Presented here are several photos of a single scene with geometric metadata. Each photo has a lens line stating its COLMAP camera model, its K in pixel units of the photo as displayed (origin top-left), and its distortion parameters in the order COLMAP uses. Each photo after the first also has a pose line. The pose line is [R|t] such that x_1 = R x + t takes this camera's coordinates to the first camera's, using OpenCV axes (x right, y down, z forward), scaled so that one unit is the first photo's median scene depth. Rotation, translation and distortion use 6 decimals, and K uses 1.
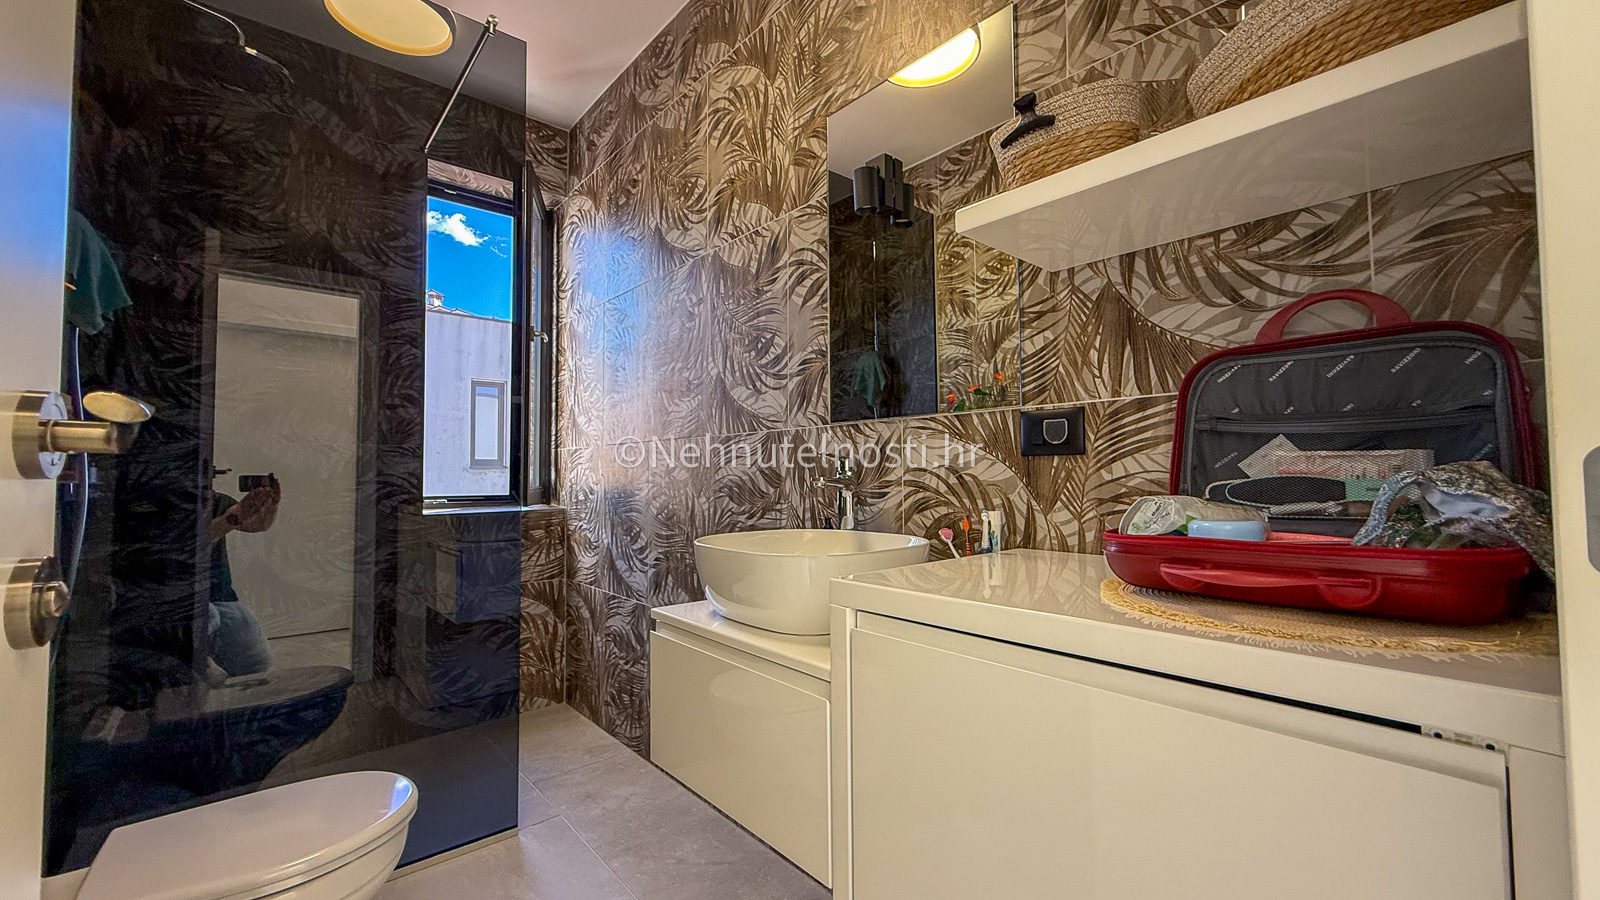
lens RADIAL K [[632.3, 0, 793.0], [0, 632.3, 443.5], [0, 0, 1]] dist [-0.000322, -0.000045]
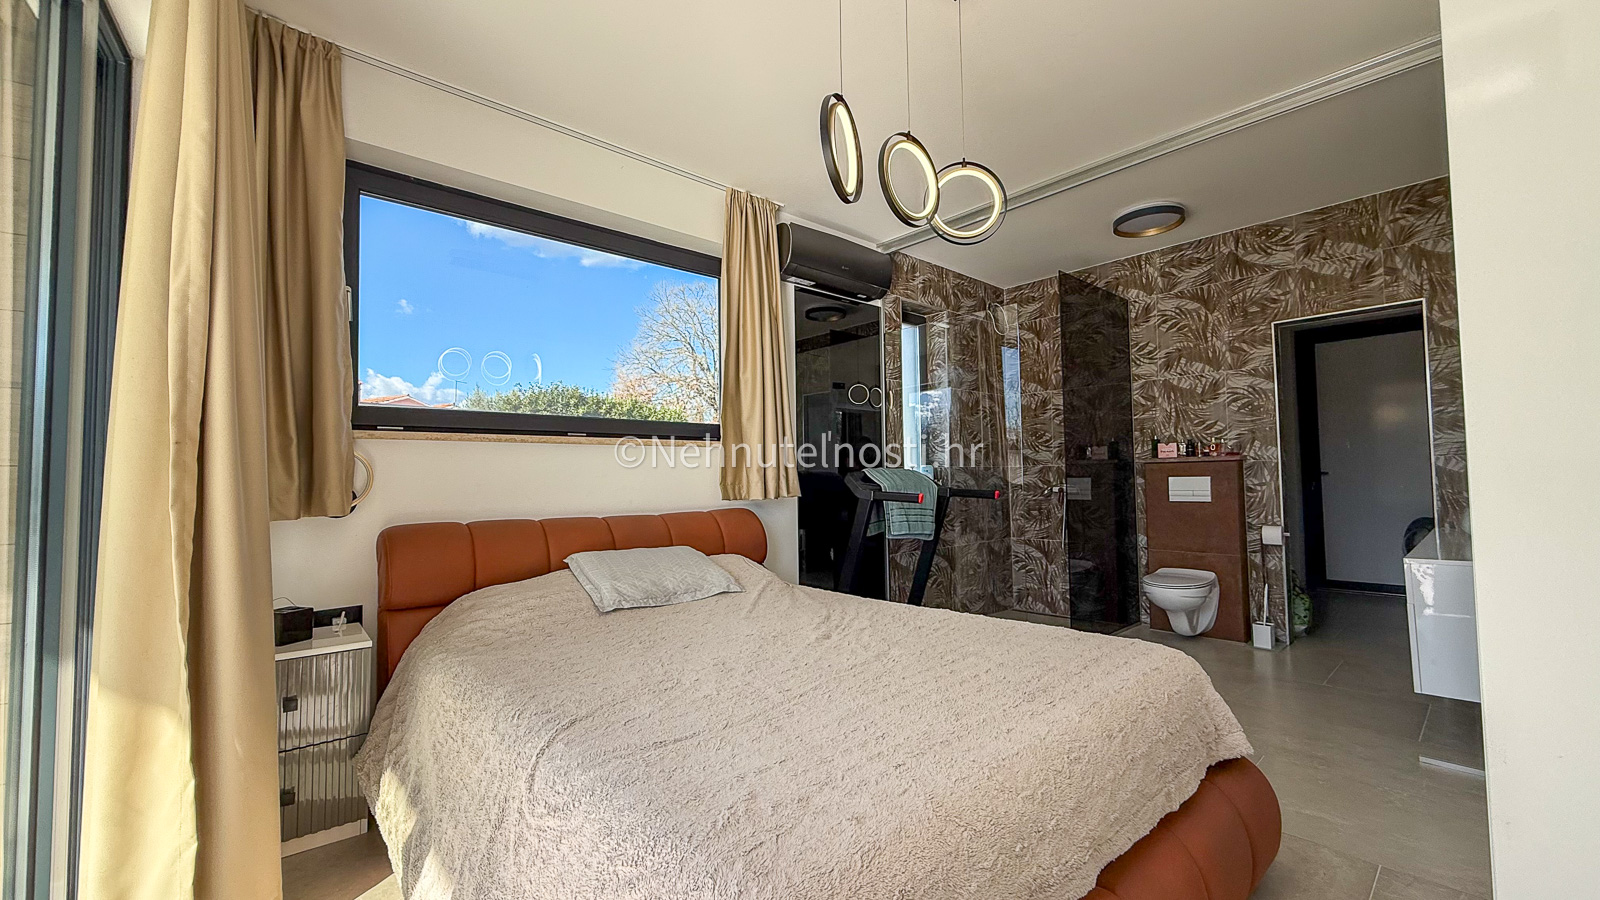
lens RADIAL K [[632.3, 0, 796.5], [0, 632.3, 449.0], [0, 0, 1]] dist [-0.000322, -0.000045]
pose [[0.999714, 0.002505, 0.023794, -1.609106], [-0.002251, 0.999940, -0.010688, -0.036413], [-0.023819, 0.010632, 0.999660, -1.292280]]
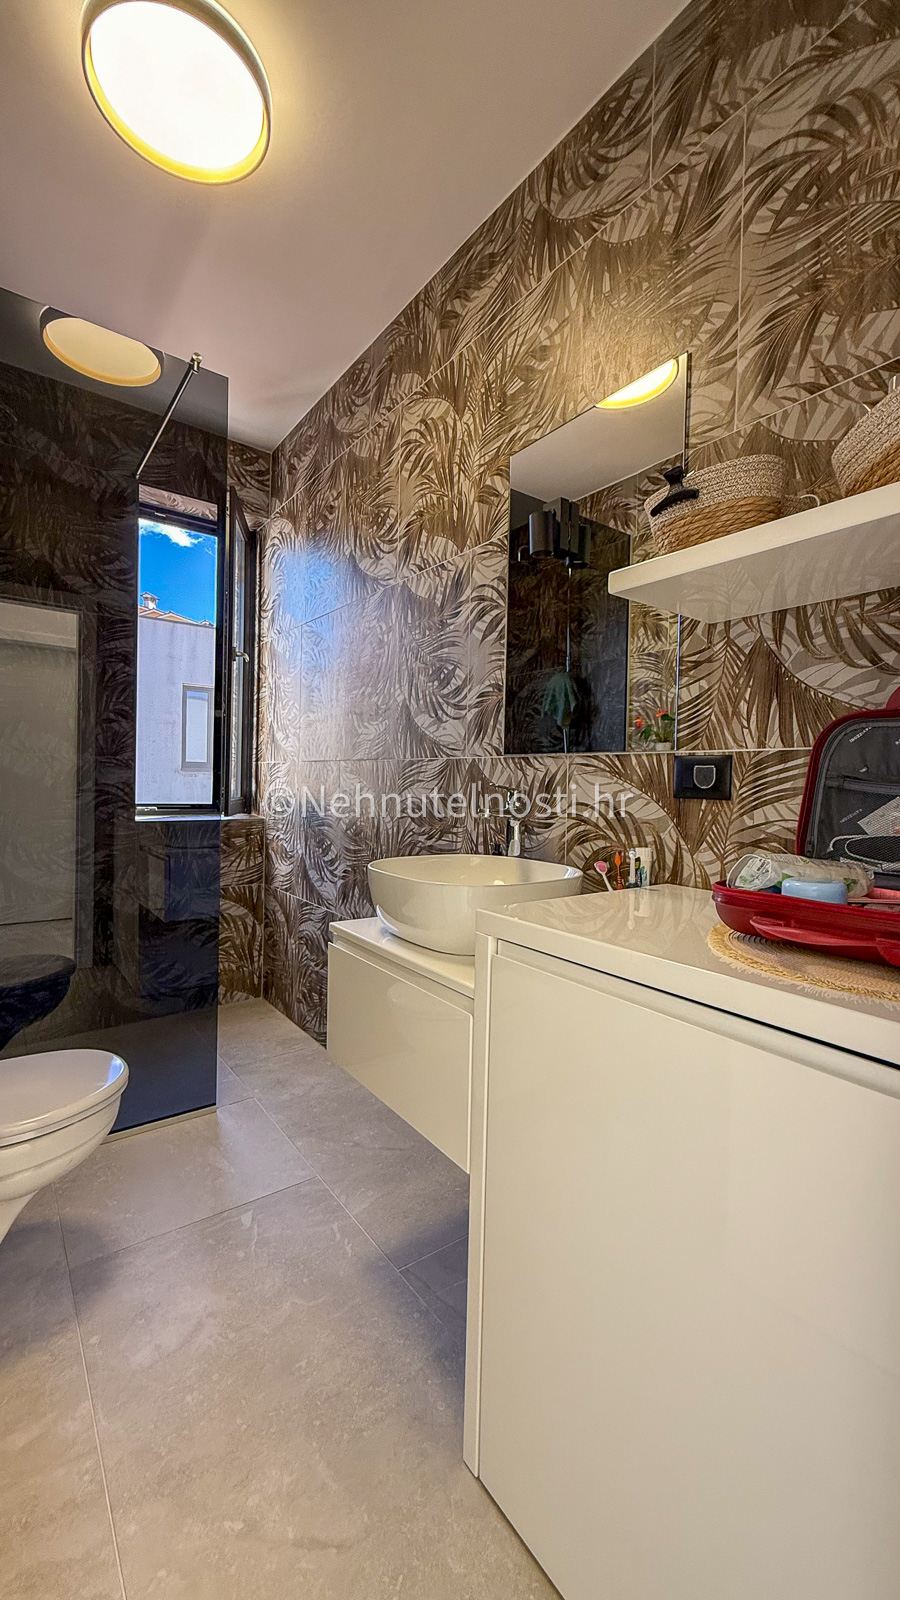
lens RADIAL K [[632.3, 0, 448.8], [0, 632.3, 786.8], [0, 0, 1]] dist [-0.000322, -0.000045]
pose [[0.996906, 0.030220, -0.072562, 0.039936], [-0.026027, 0.997974, 0.058054, -0.032264], [0.074170, -0.055986, 0.995673, -0.053807]]
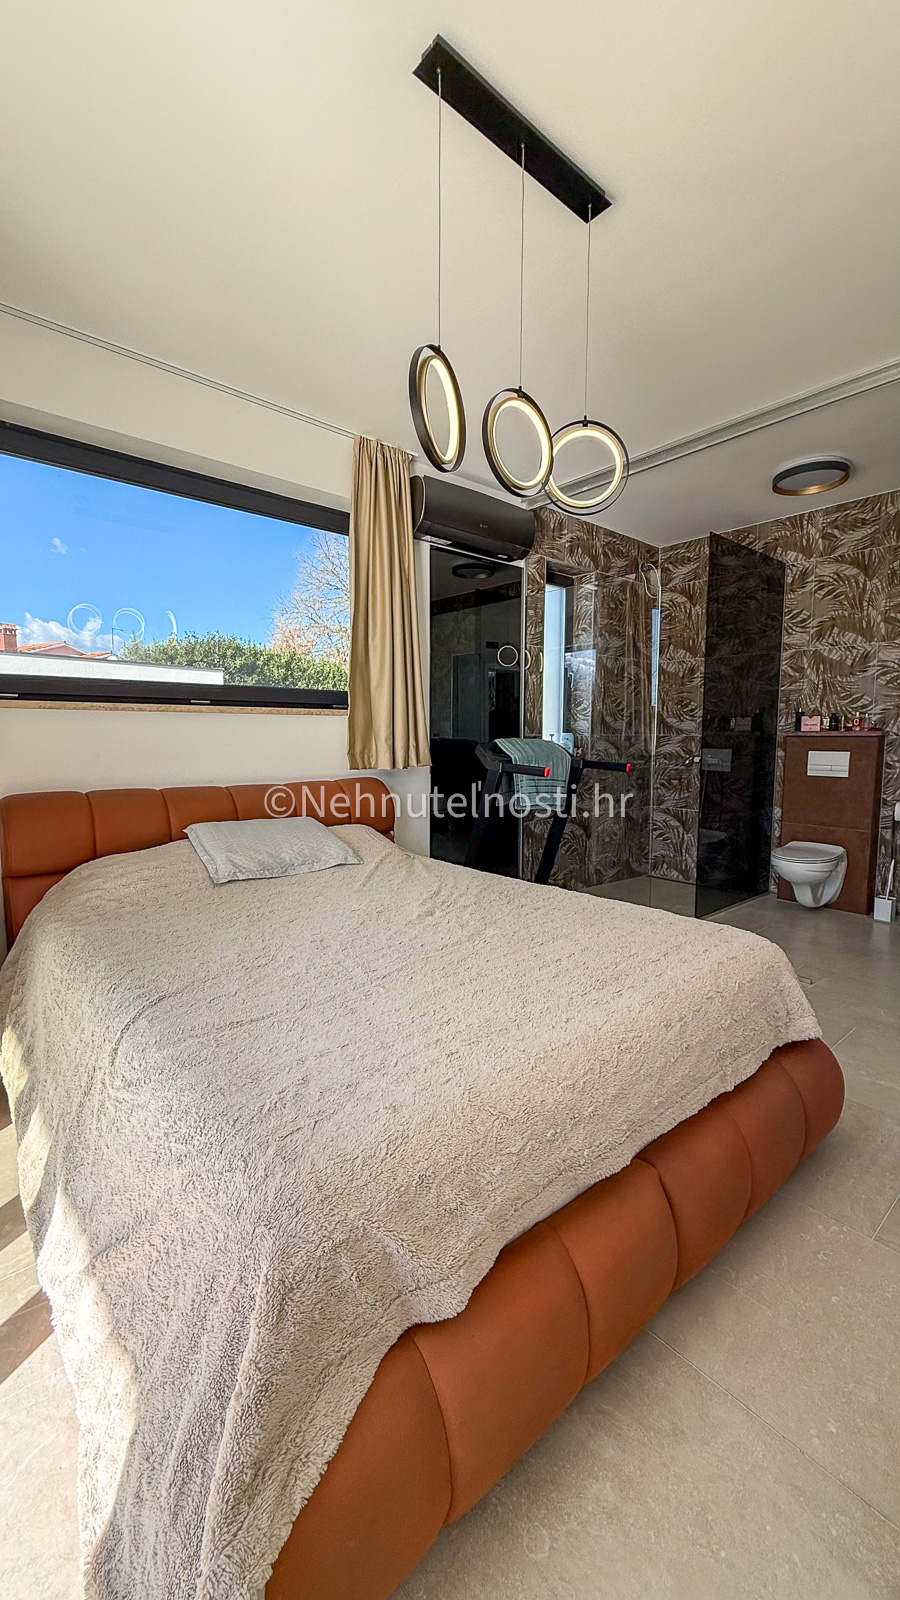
lens RADIAL K [[632.3, 0, 452.0], [0, 632.3, 792.2], [0, 0, 1]] dist [-0.000322, -0.000045]
pose [[0.999728, 0.018624, 0.014007, -1.511021], [-0.020270, 0.991518, 0.128383, -0.082253], [-0.011497, -0.128632, 0.991626, -1.284574]]
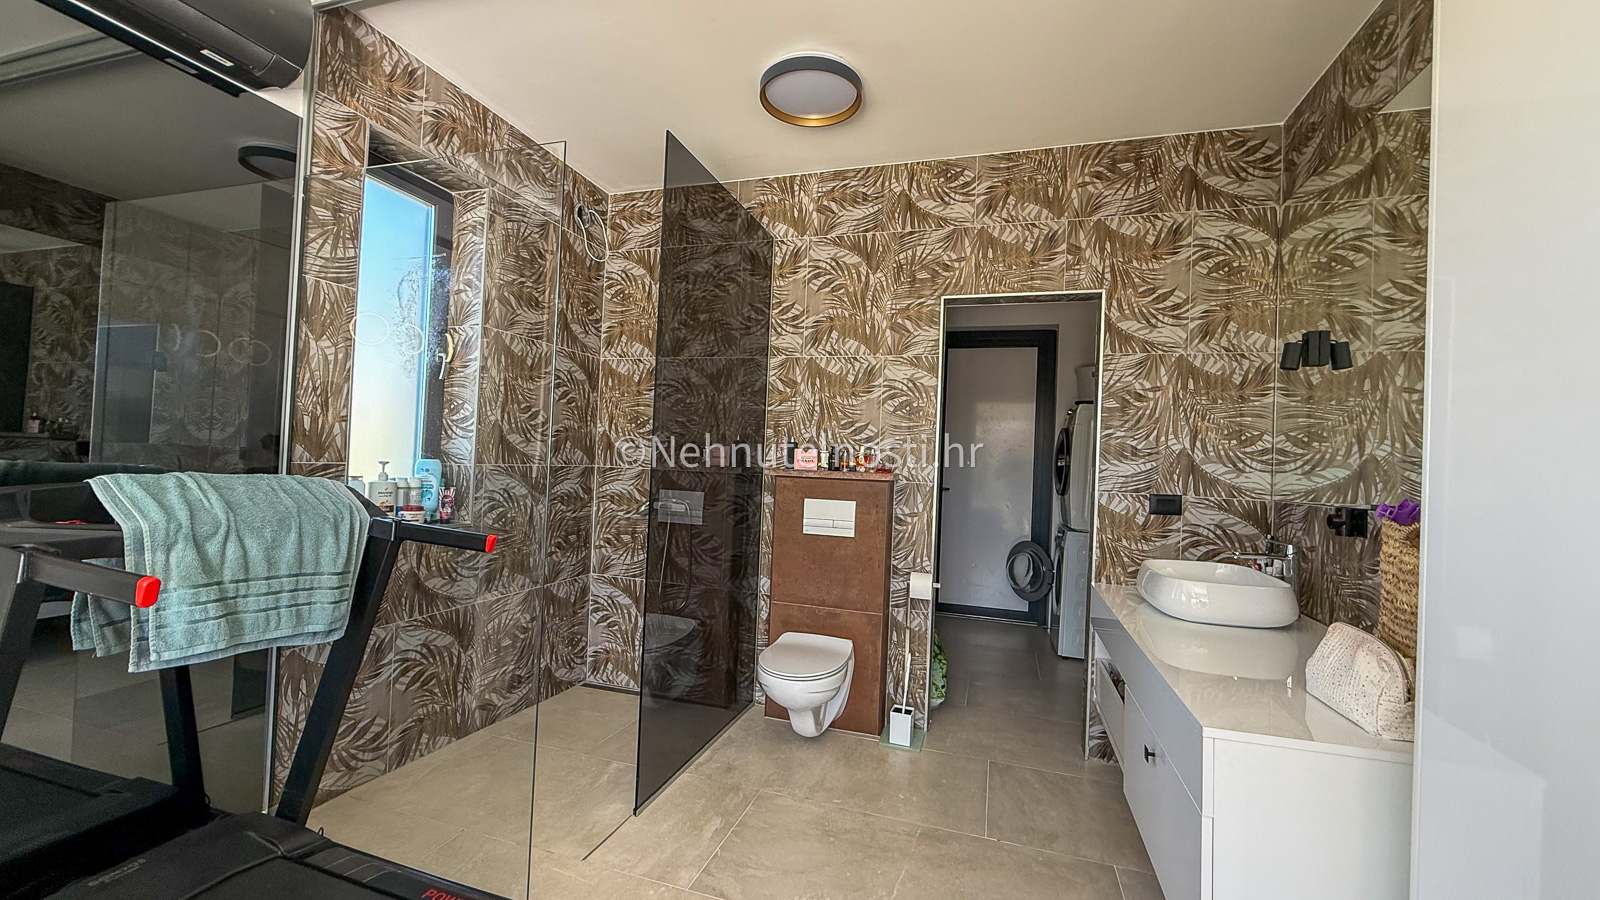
lens RADIAL K [[632.3, 0, 792.9], [0, 632.3, 449.8], [0, 0, 1]] dist [-0.000322, -0.000045]
pose [[0.850331, 0.062092, 0.522572, -1.055634], [-0.075119, 0.997168, 0.003751, -0.089160], [-0.520859, -0.042445, 0.852587, -0.343750]]
